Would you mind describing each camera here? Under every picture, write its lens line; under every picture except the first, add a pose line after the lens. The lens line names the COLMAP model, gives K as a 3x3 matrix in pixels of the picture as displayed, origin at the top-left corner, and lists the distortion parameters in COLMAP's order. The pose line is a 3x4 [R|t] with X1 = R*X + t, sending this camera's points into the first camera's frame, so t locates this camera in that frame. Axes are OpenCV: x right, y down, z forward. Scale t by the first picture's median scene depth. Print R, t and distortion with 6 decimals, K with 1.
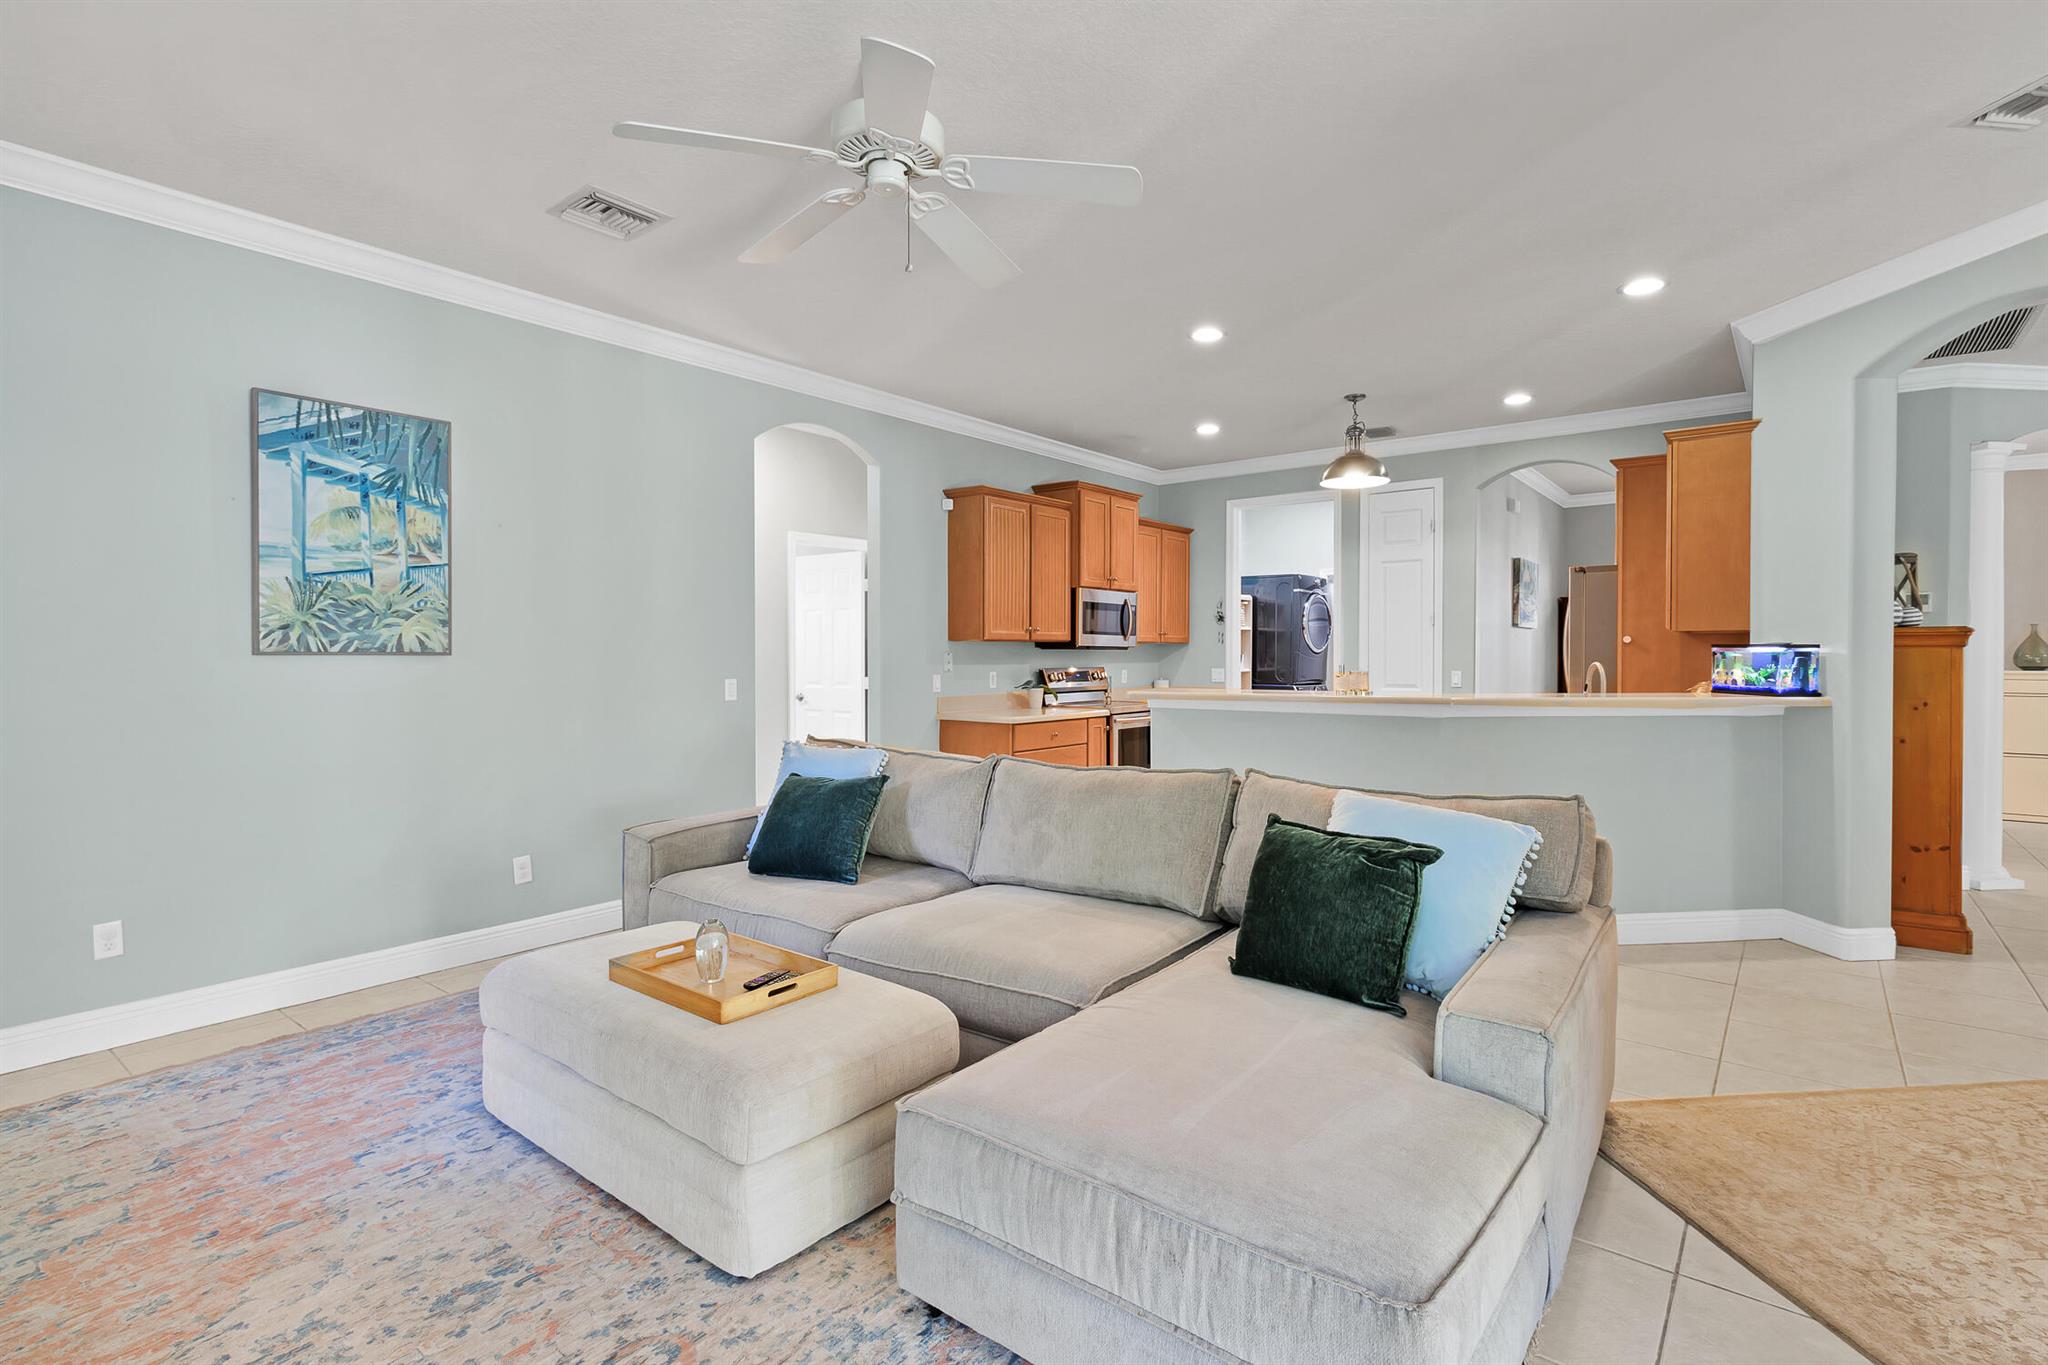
lens RADIAL K [[976.2, 0, 1023.4], [0, 976.2, 672.0], [0, 0, 1]] dist [0.005044, -0.000077]
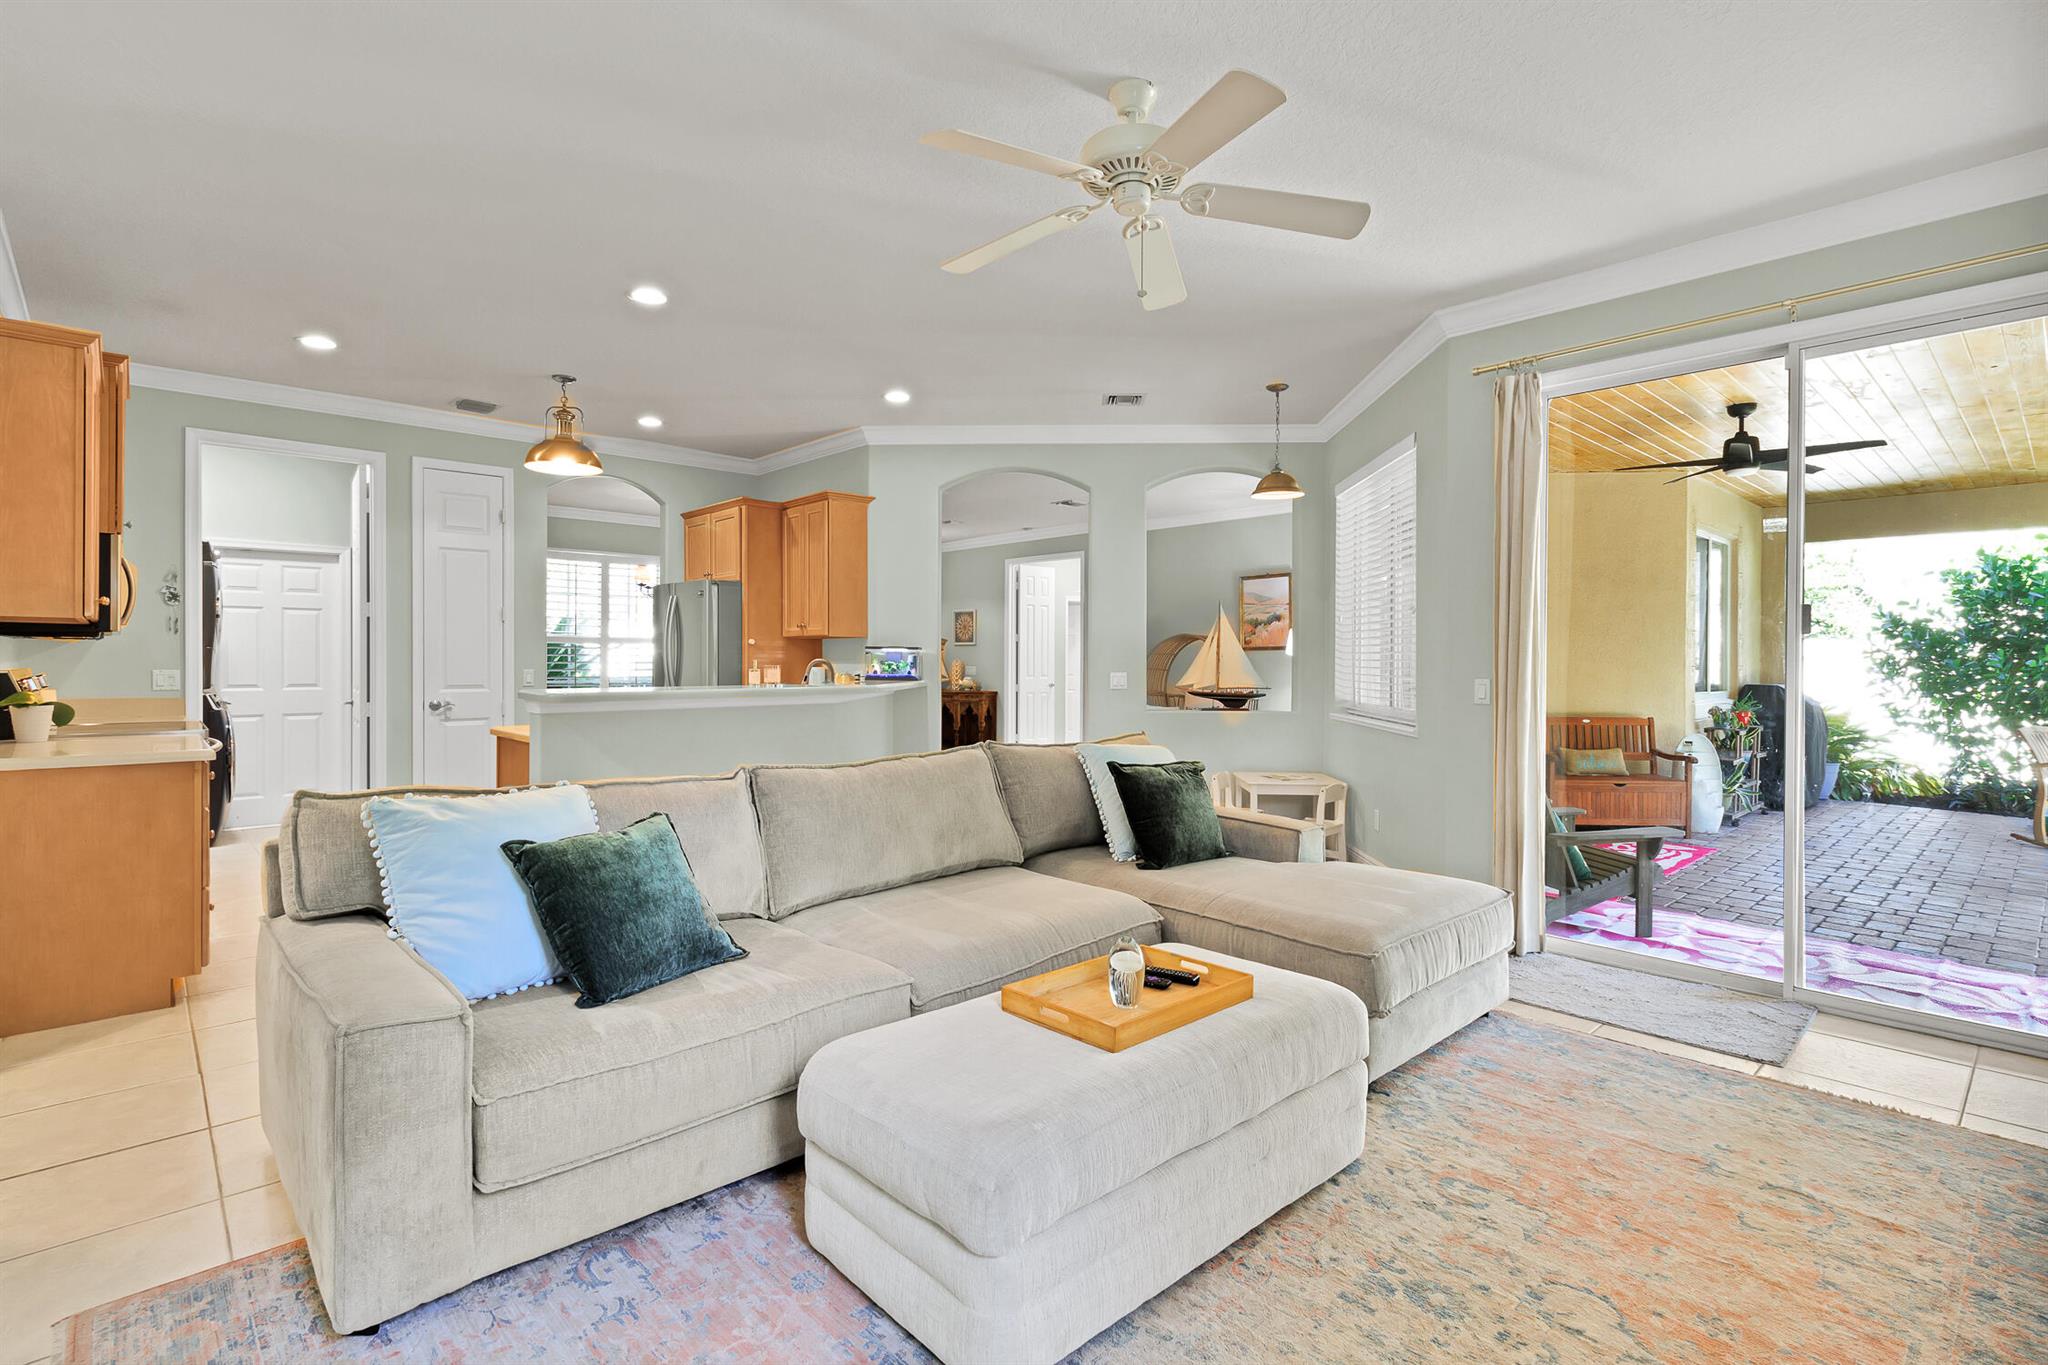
lens RADIAL K [[976.2, 0, 1033.7], [0, 976.2, 673.7], [0, 0, 1]] dist [0.005044, -0.000077]
pose [[0.141454, -0.011361, 0.989880, -0.726456], [0.015145, 0.999842, 0.009311, 0.002394], [-0.989829, 0.013675, 0.141603, 0.574647]]
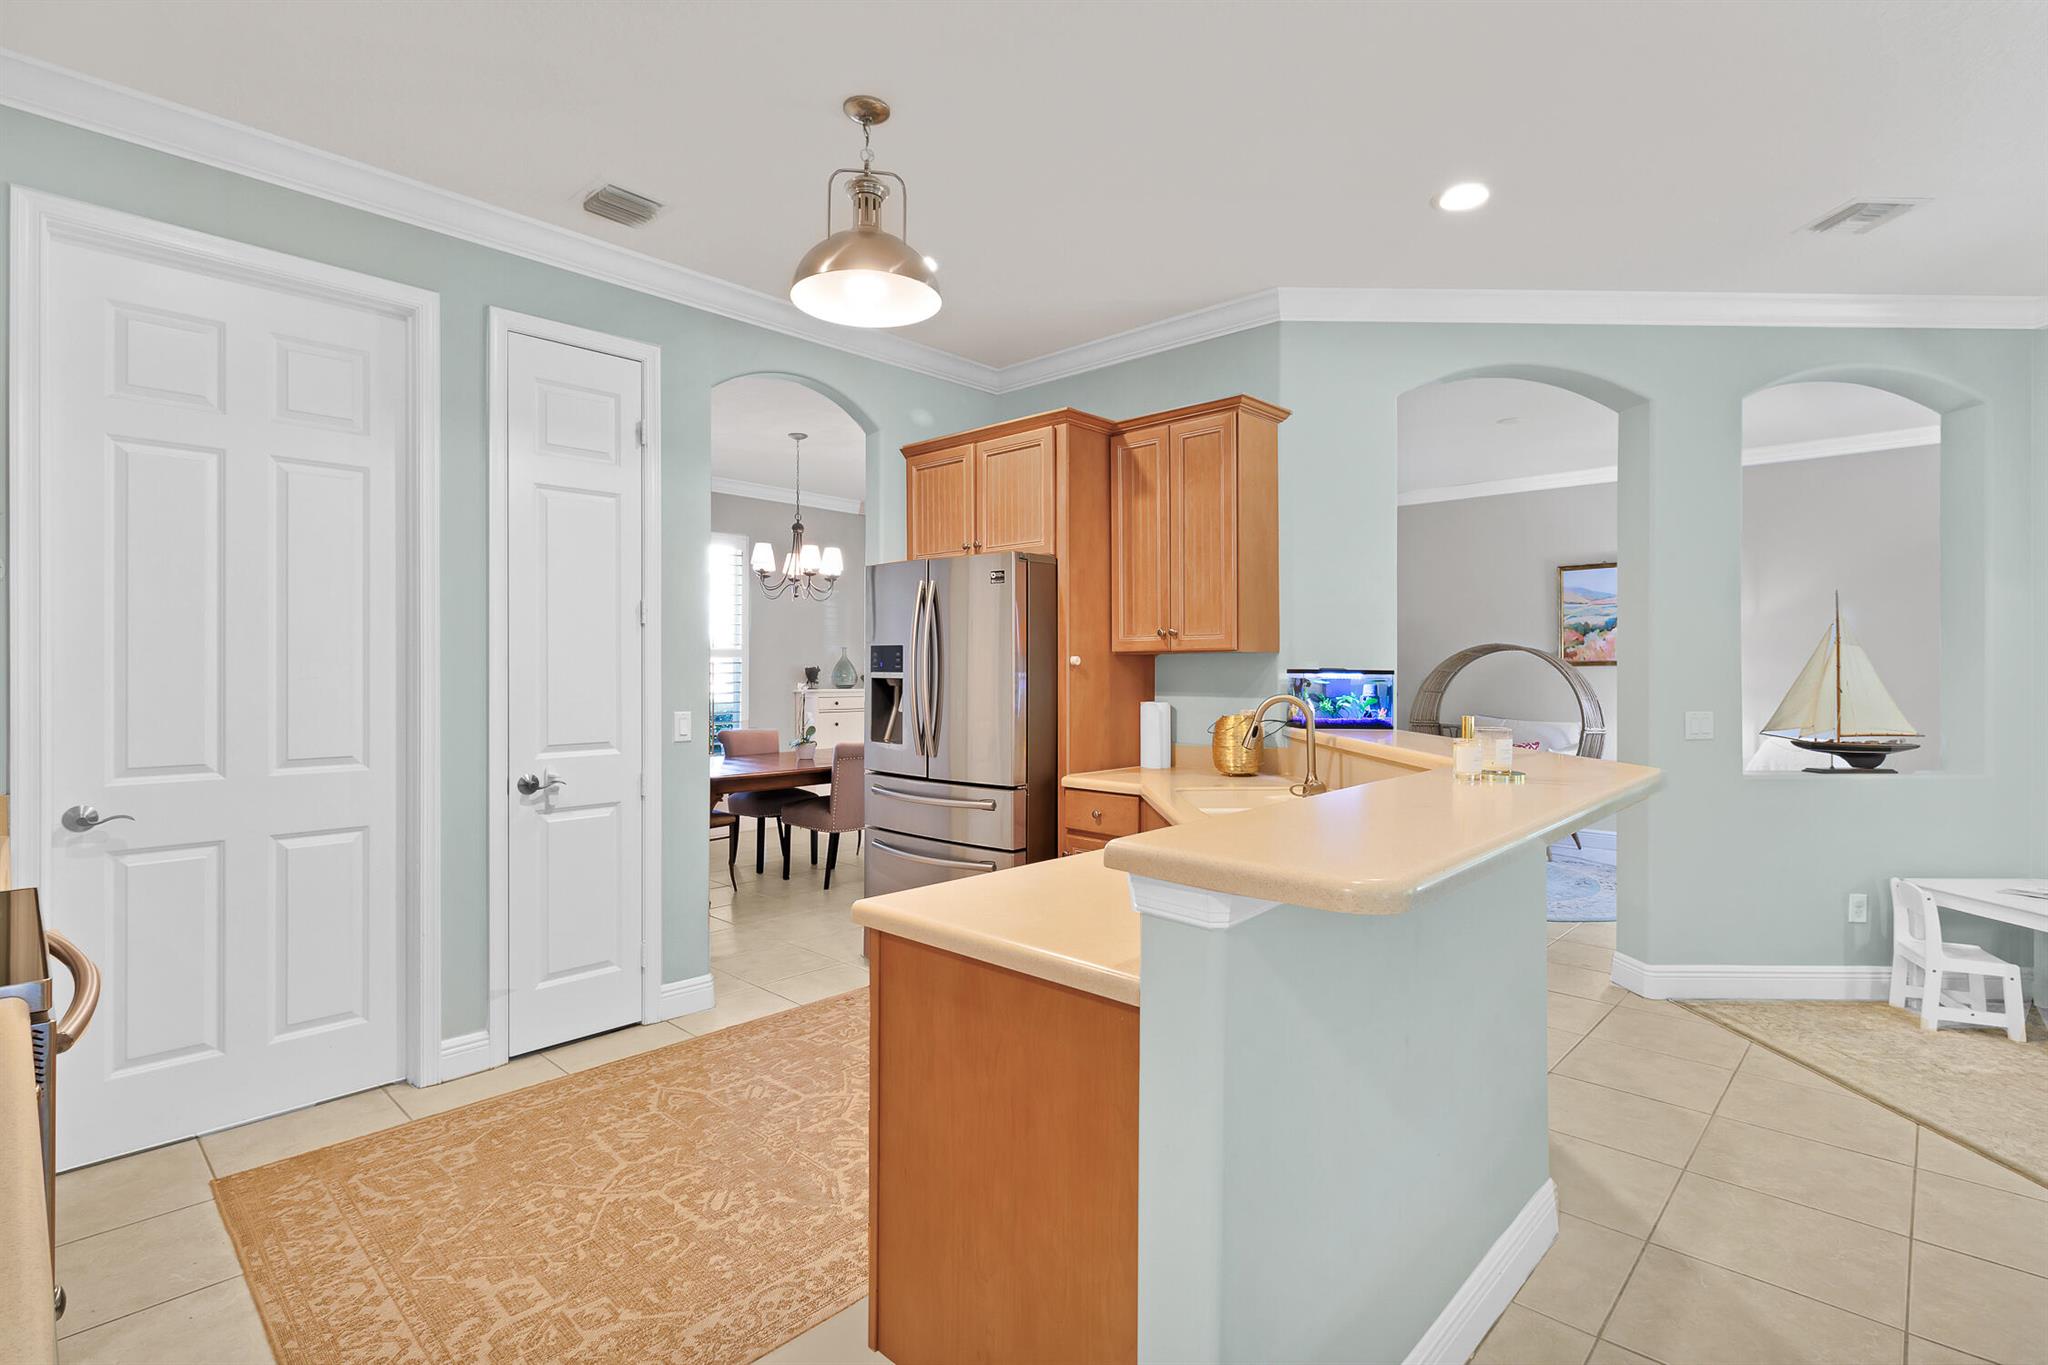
lens RADIAL K [[976.2, 0, 1025.2], [0, 976.2, 670.7], [0, 0, 1]] dist [0.005044, -0.000077]
pose [[0.076769, -0.001534, 0.997048, -0.137398], [0.017942, 0.999839, 0.000157, -0.033029], [-0.996887, 0.017877, 0.076784, 1.222935]]
